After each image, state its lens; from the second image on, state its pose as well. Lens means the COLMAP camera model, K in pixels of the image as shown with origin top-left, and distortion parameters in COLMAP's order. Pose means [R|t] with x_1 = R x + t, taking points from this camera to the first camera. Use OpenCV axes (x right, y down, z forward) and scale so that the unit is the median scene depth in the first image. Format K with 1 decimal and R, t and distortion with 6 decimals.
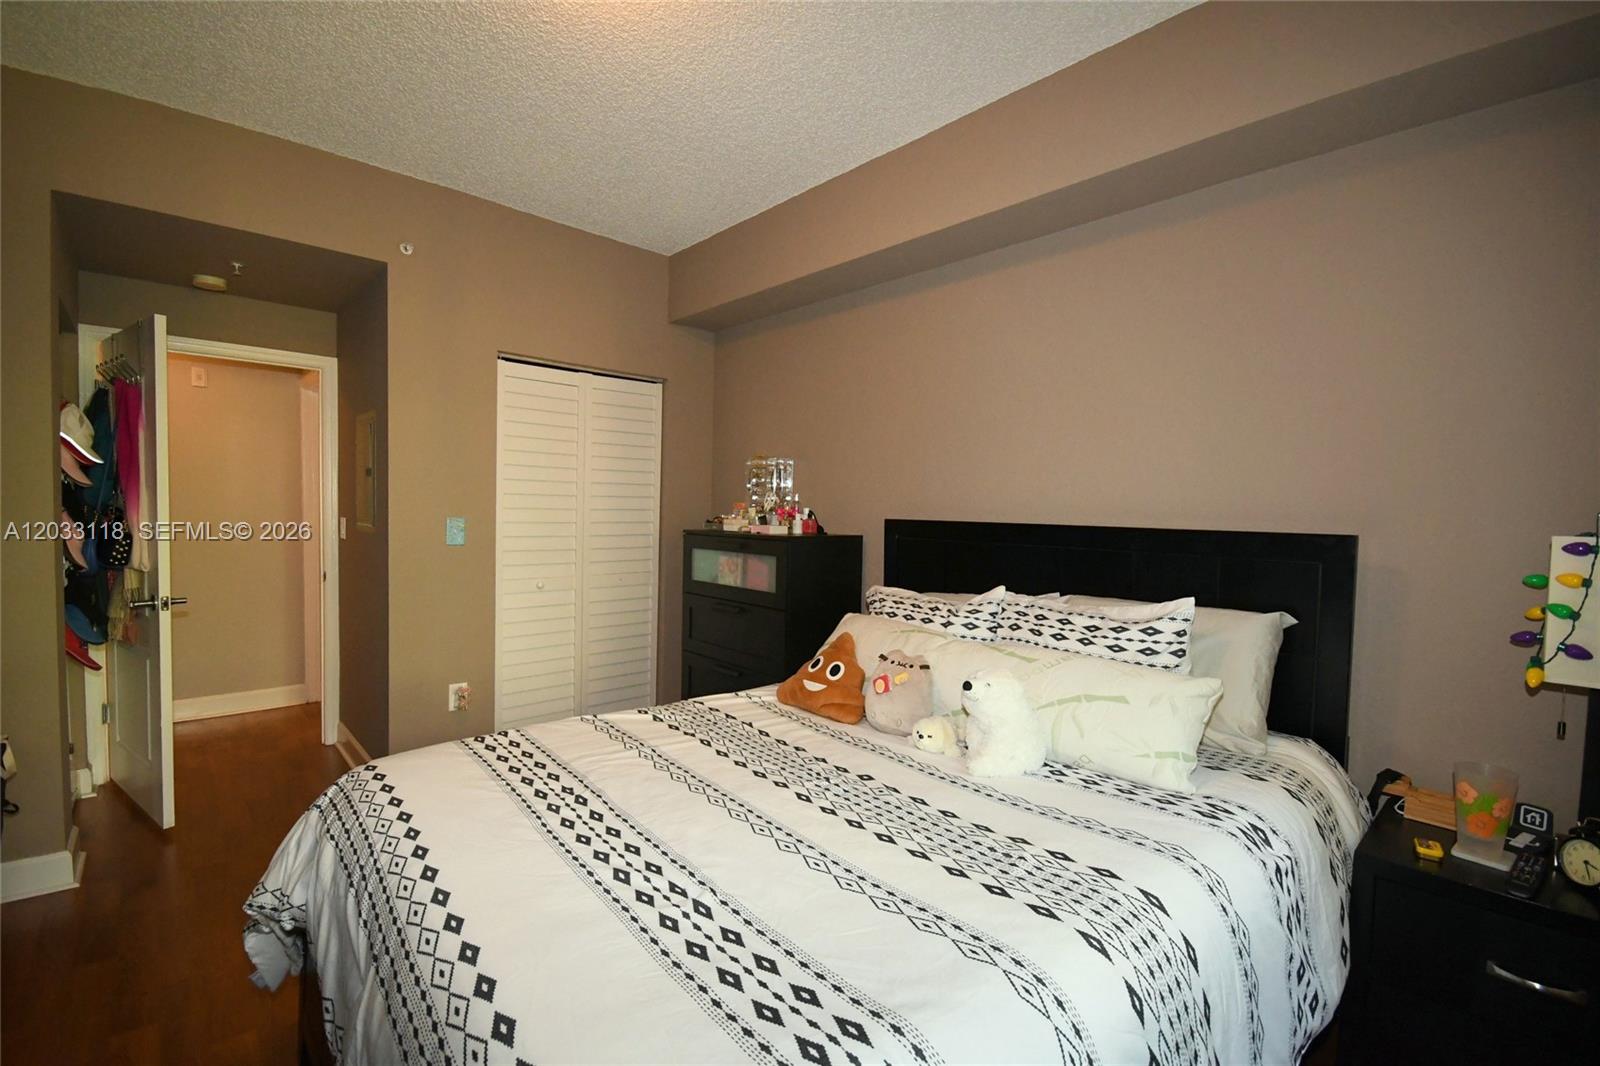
lens RADIAL K [[708.3, 0, 794.5], [0, 708.3, 536.3], [0, 0, 1]] dist [0.002214, 0.000238]
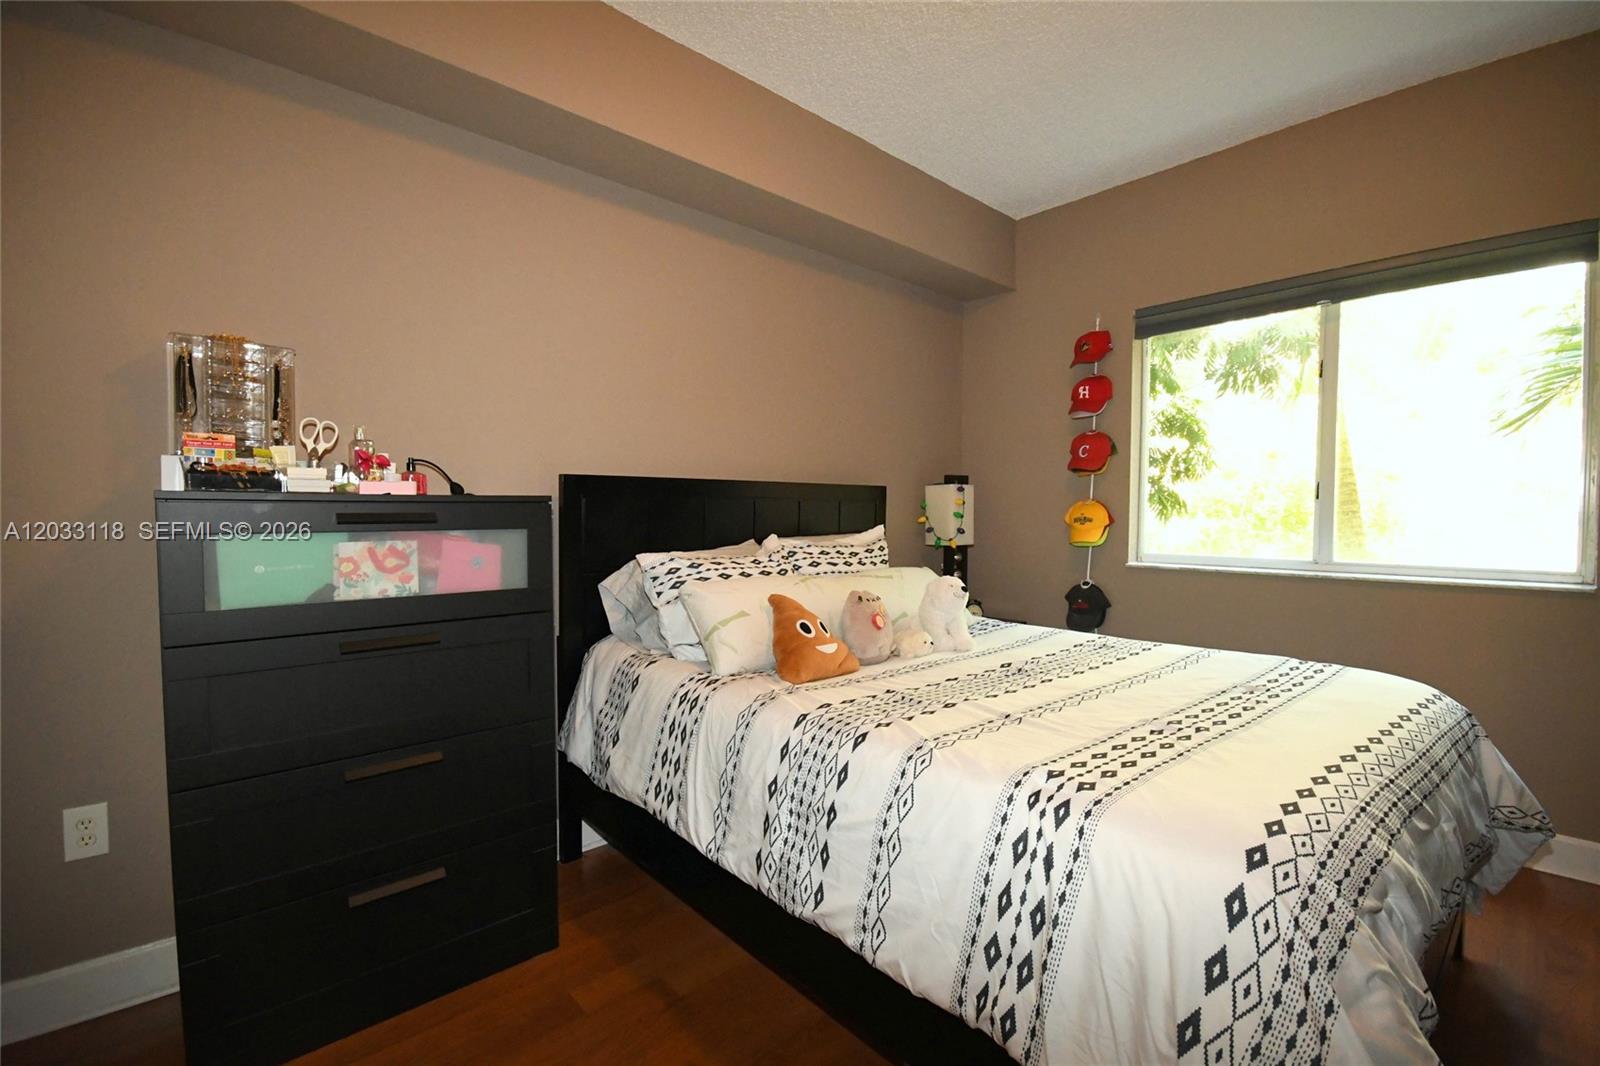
lens RADIAL K [[708.3, 0, 794.5], [0, 708.3, 536.3], [0, 0, 1]] dist [0.002214, 0.000238]
pose [[-0.013175, -0.059259, 0.998156, -1.026197], [0.034559, 0.997619, 0.059683, 0.010060], [-0.999316, 0.035281, -0.011096, 1.207968]]
